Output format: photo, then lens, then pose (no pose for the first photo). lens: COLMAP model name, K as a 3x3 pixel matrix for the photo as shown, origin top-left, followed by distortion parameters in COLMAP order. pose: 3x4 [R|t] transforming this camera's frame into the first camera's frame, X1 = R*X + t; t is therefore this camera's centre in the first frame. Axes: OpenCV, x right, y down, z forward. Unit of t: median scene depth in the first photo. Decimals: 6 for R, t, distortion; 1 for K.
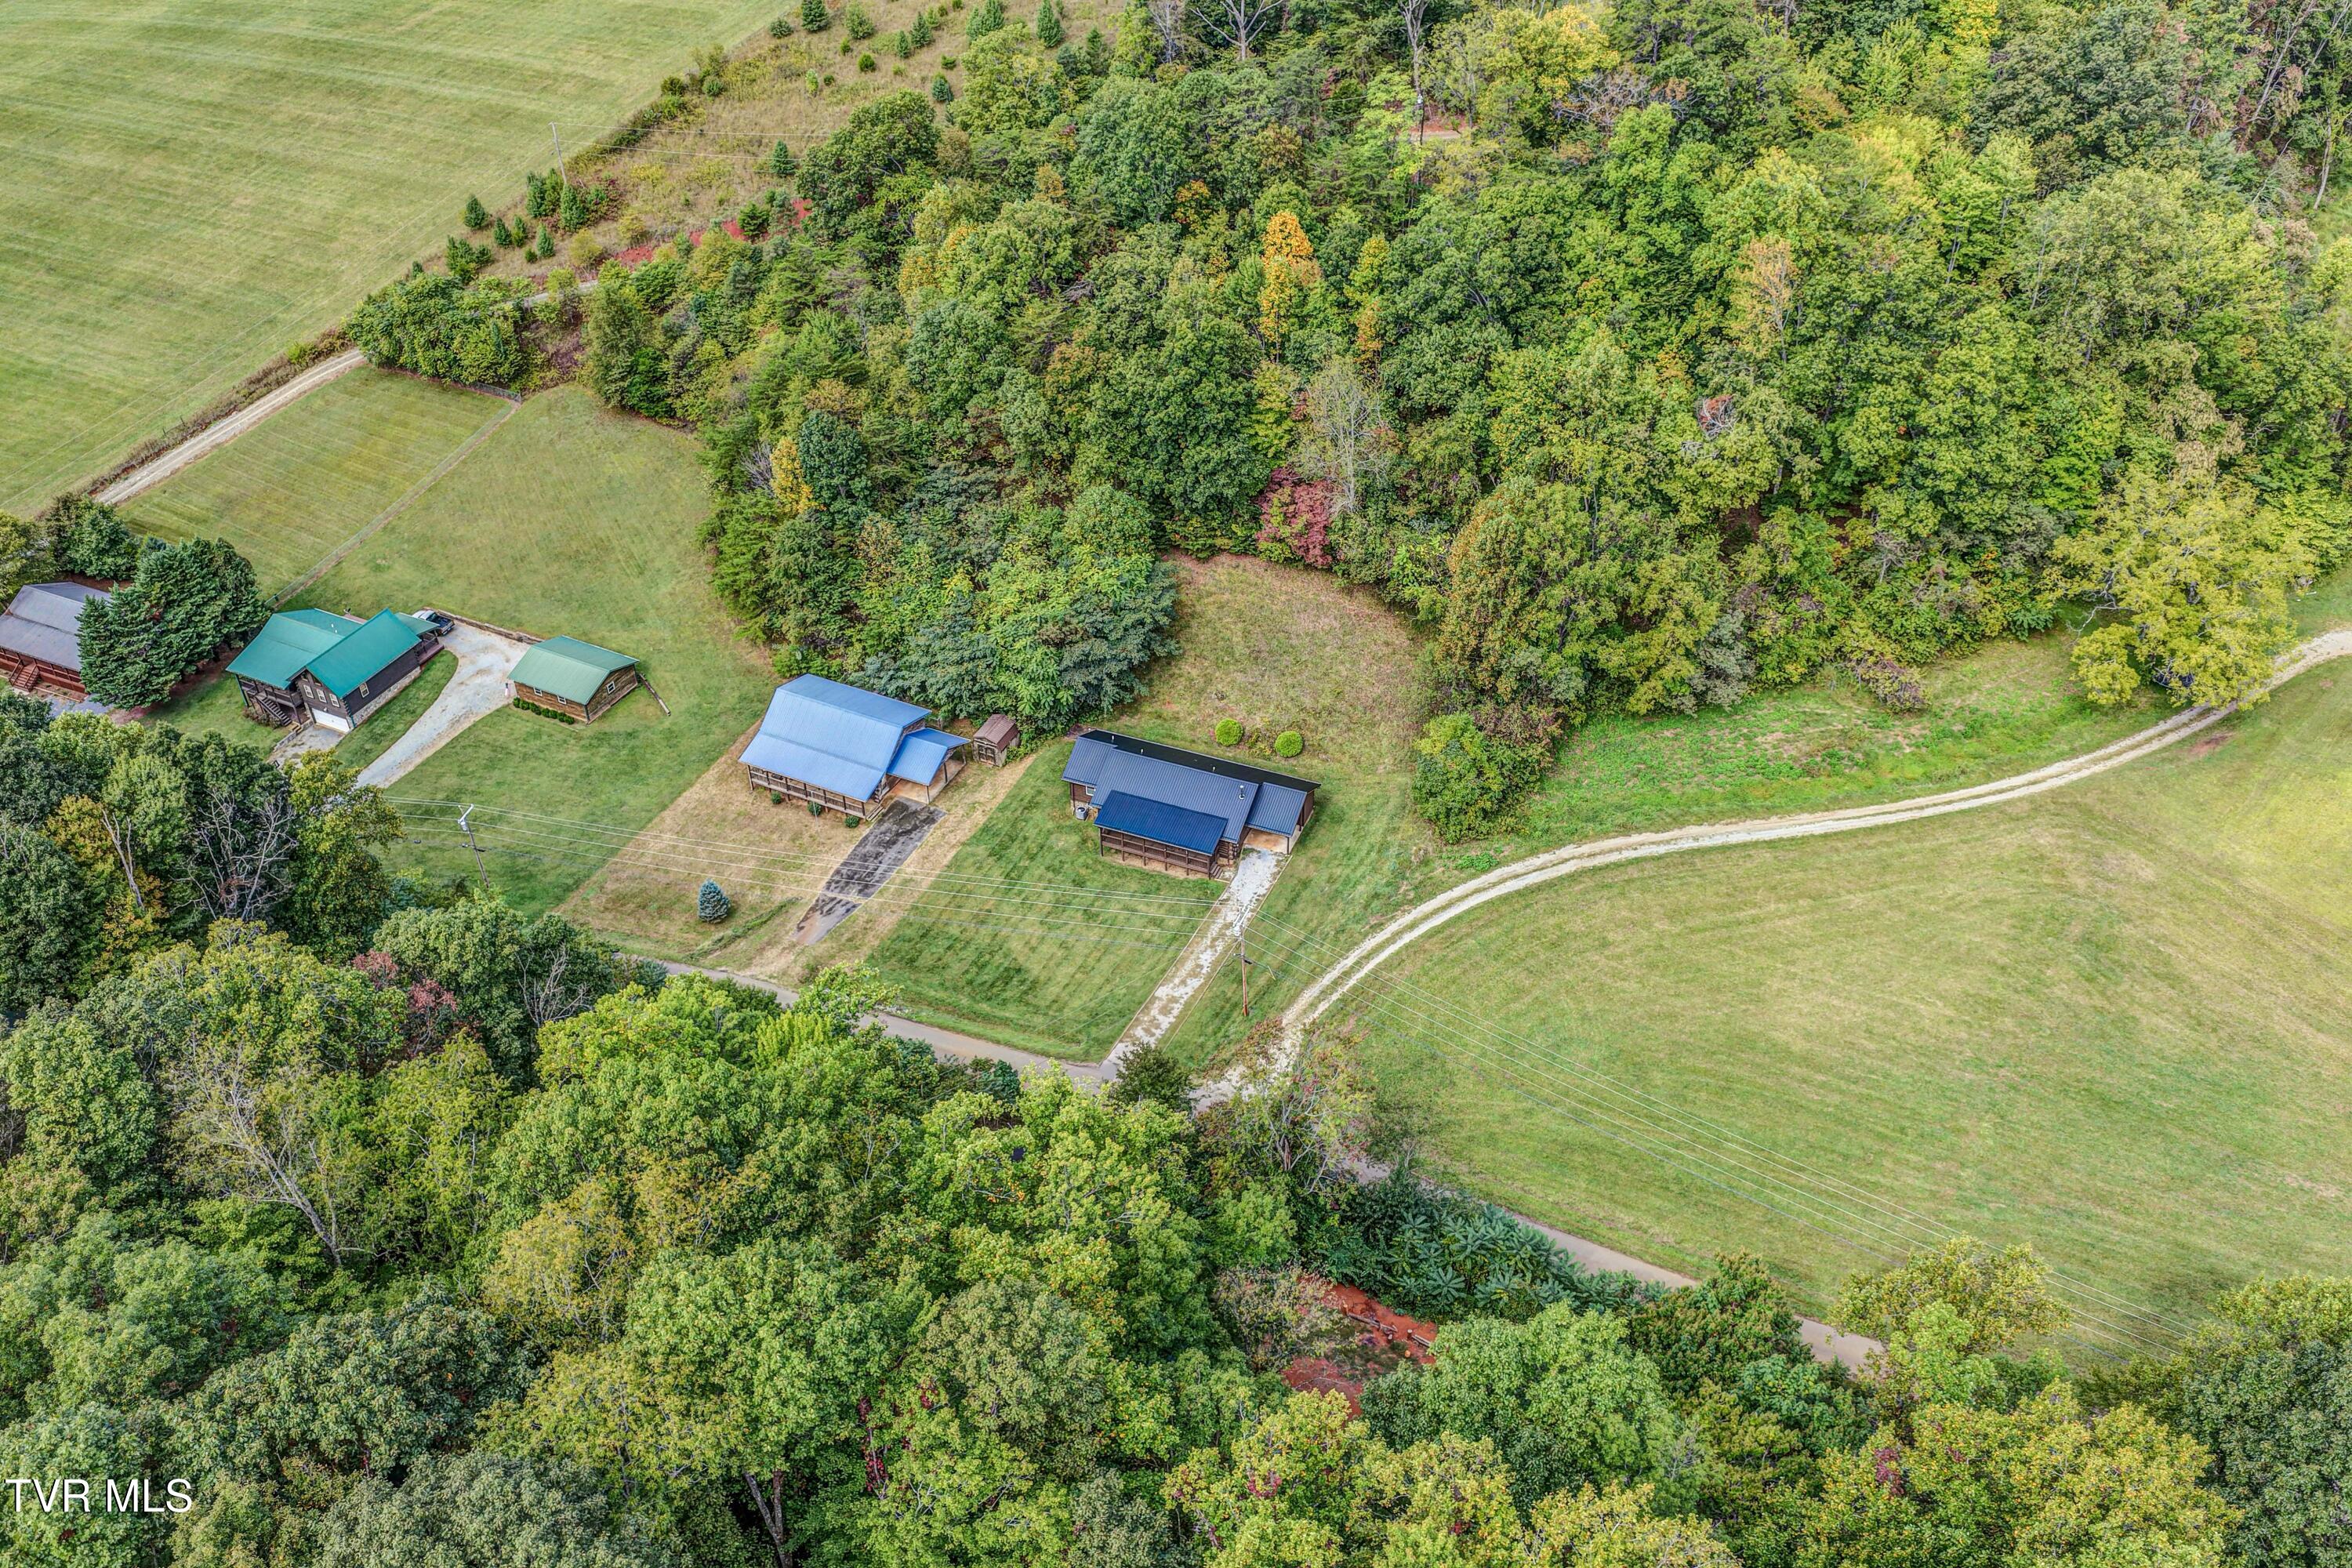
lens RADIAL K [[1944.8, 0, 1176.0], [0, 1944.8, 784.0], [0, 0, 1]] dist [-0.015215, 0.030734]
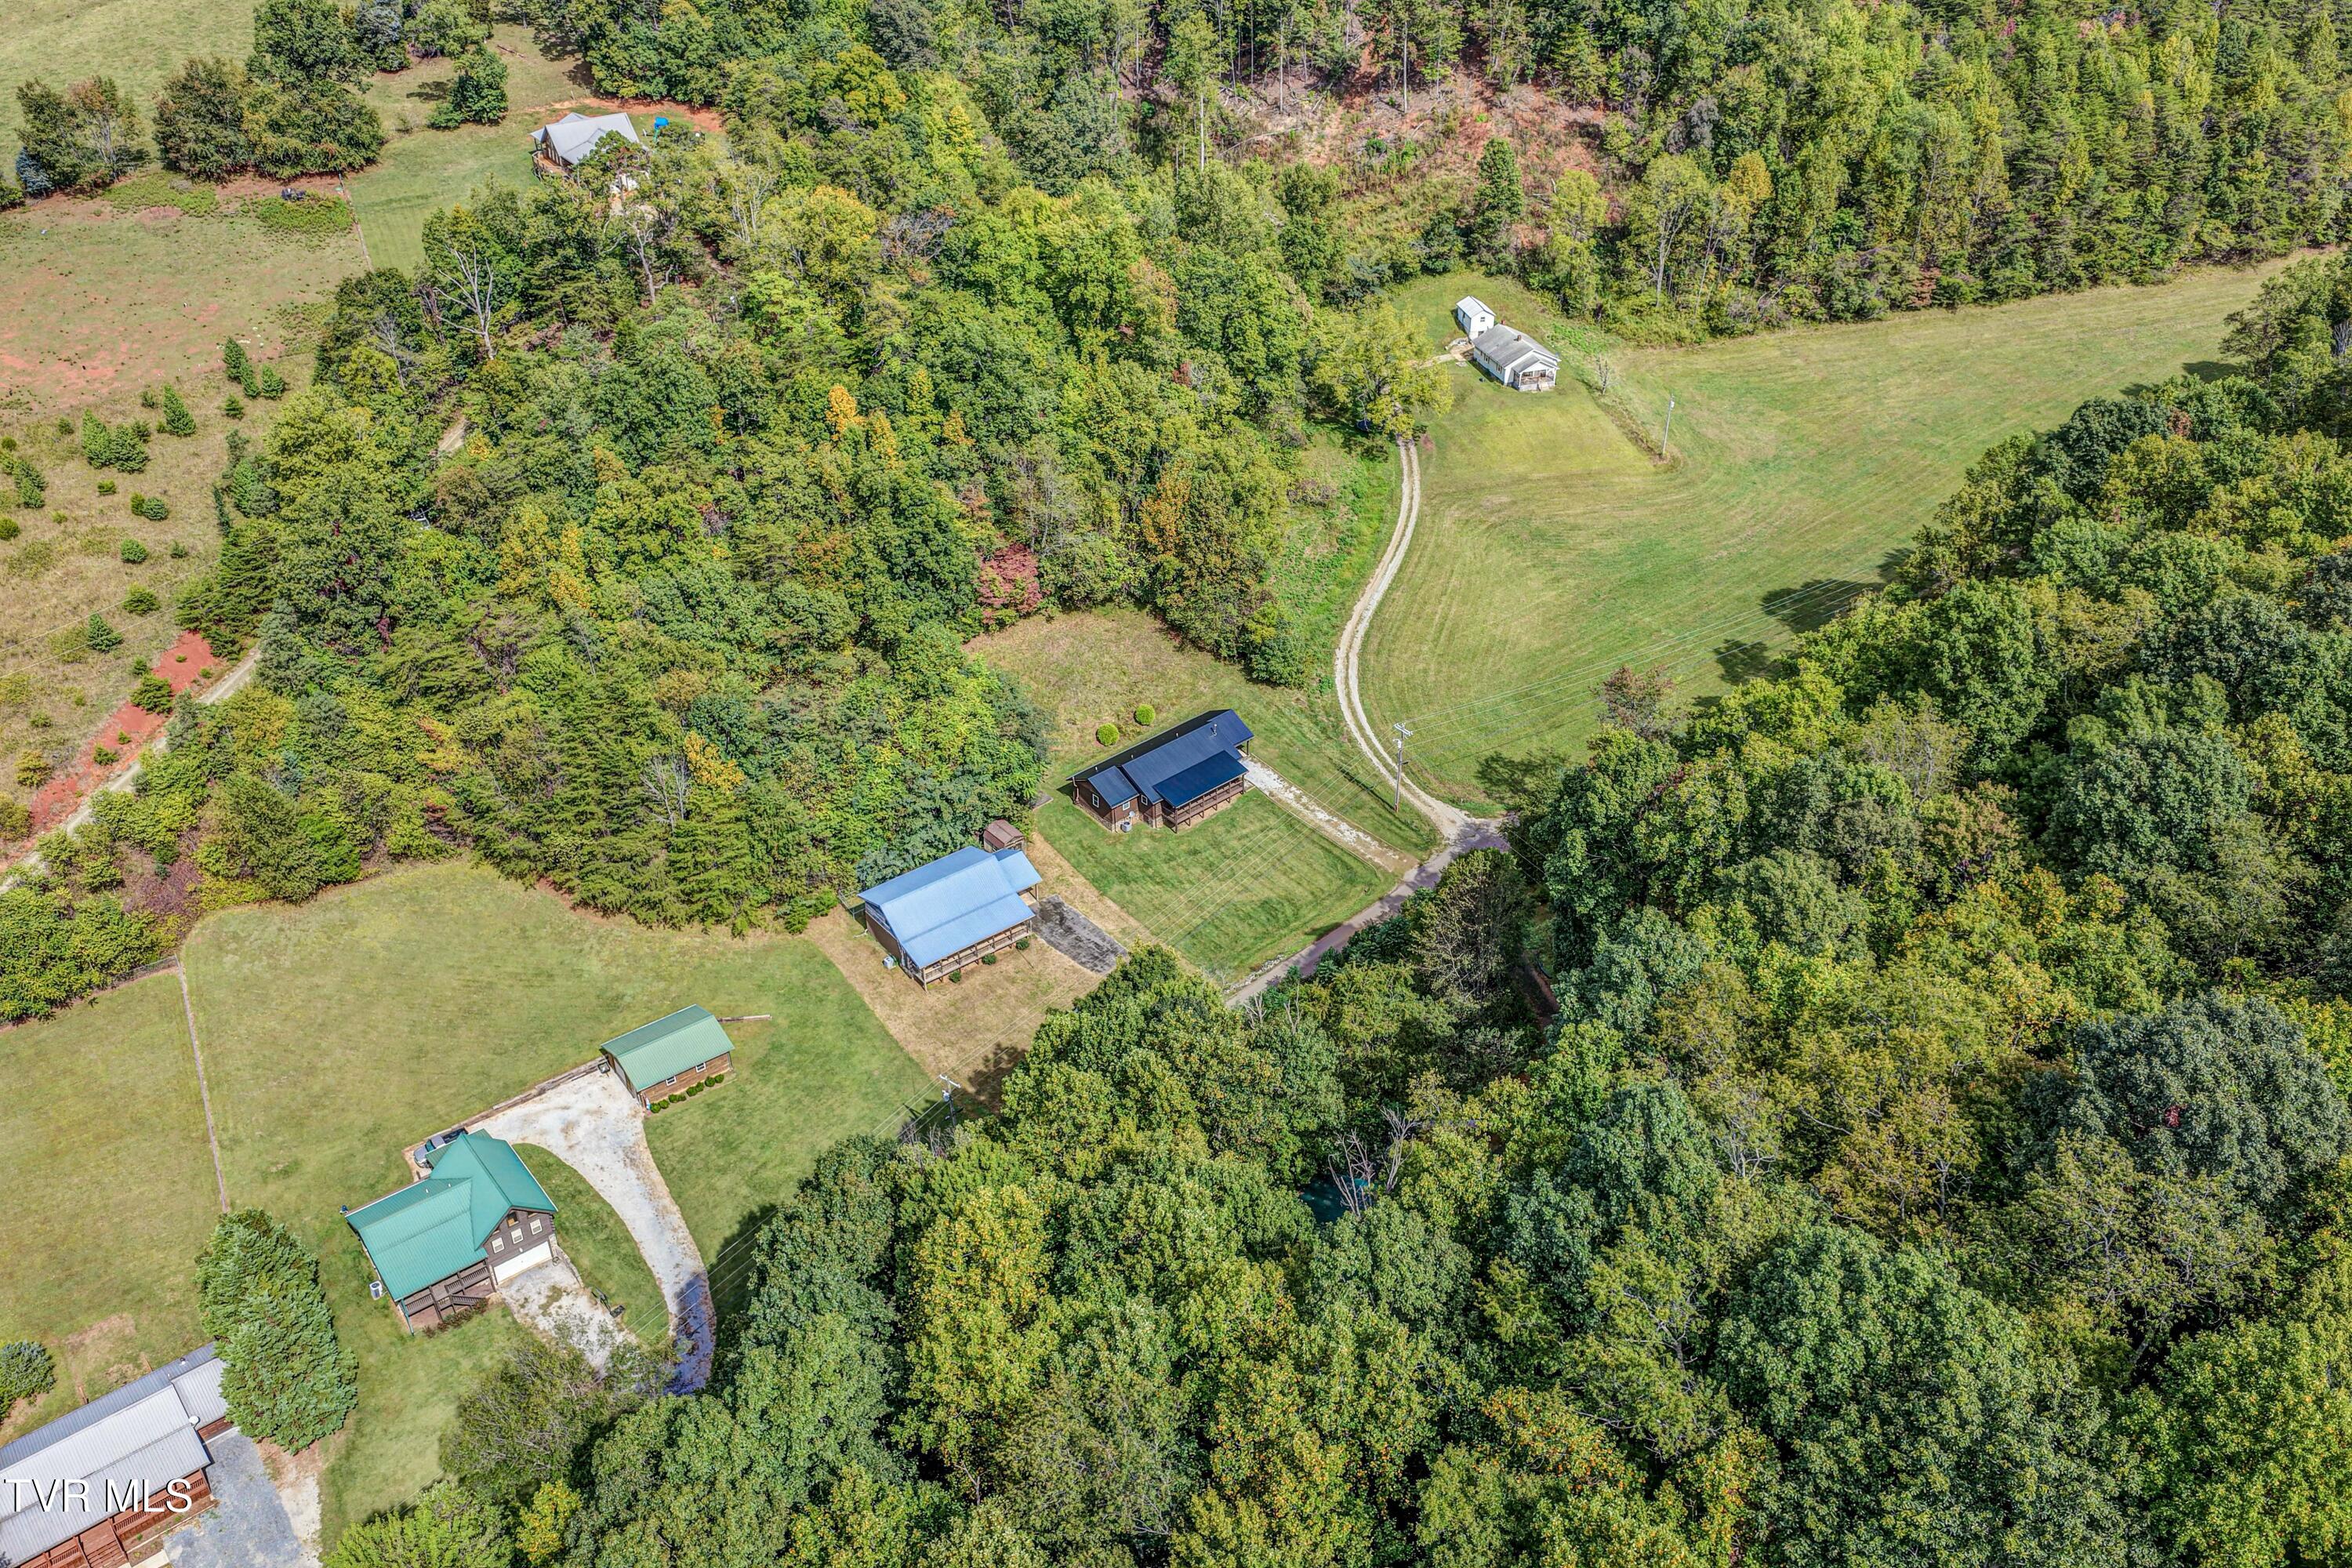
lens RADIAL K [[1944.8, 0, 1176.0], [0, 1944.8, 784.0], [0, 0, 1]] dist [-0.015215, 0.030734]
pose [[0.429025, -0.488105, 0.760060, -0.945627], [0.567066, 0.800502, 0.193990, -0.224818], [-0.703117, 0.347778, 0.620223, 0.205087]]
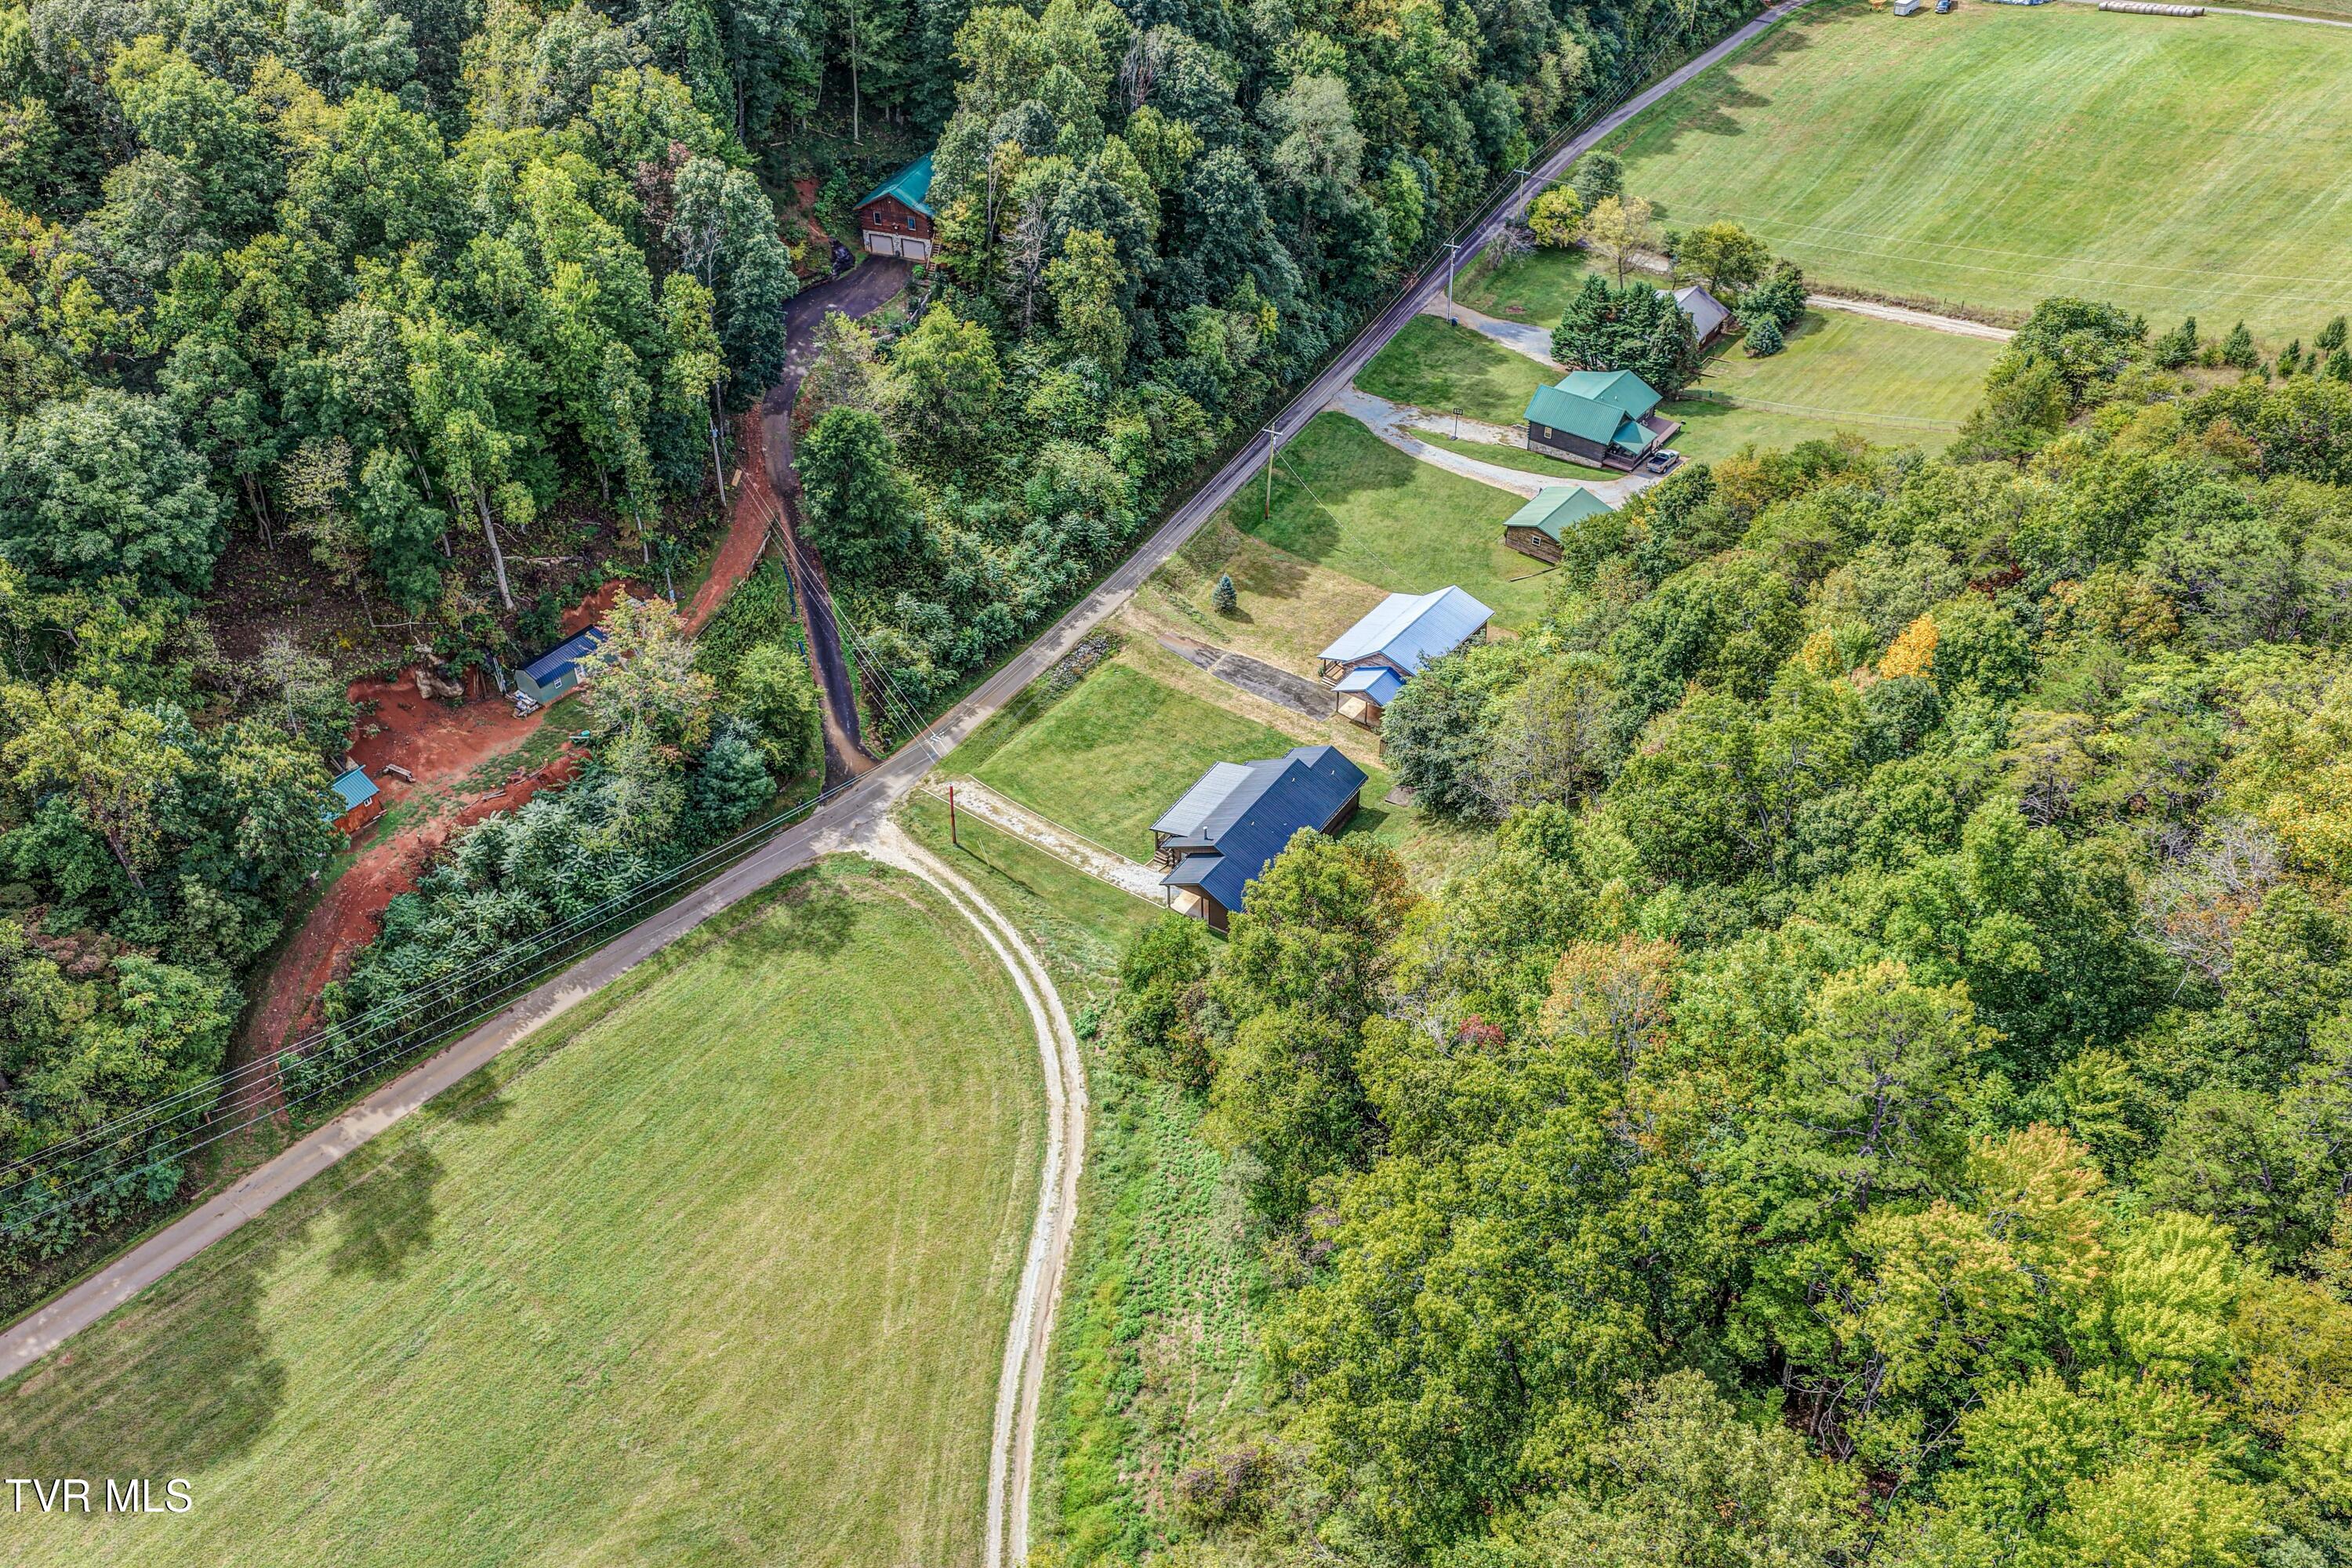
lens RADIAL K [[1944.8, 0, 1176.0], [0, 1944.8, 784.0], [0, 0, 1]] dist [-0.015215, 0.030734]
pose [[-0.189204, 0.626987, -0.755704, 0.716596], [-0.603689, 0.532705, 0.593115, -0.546608], [0.774443, 0.568430, 0.277715, 0.670765]]
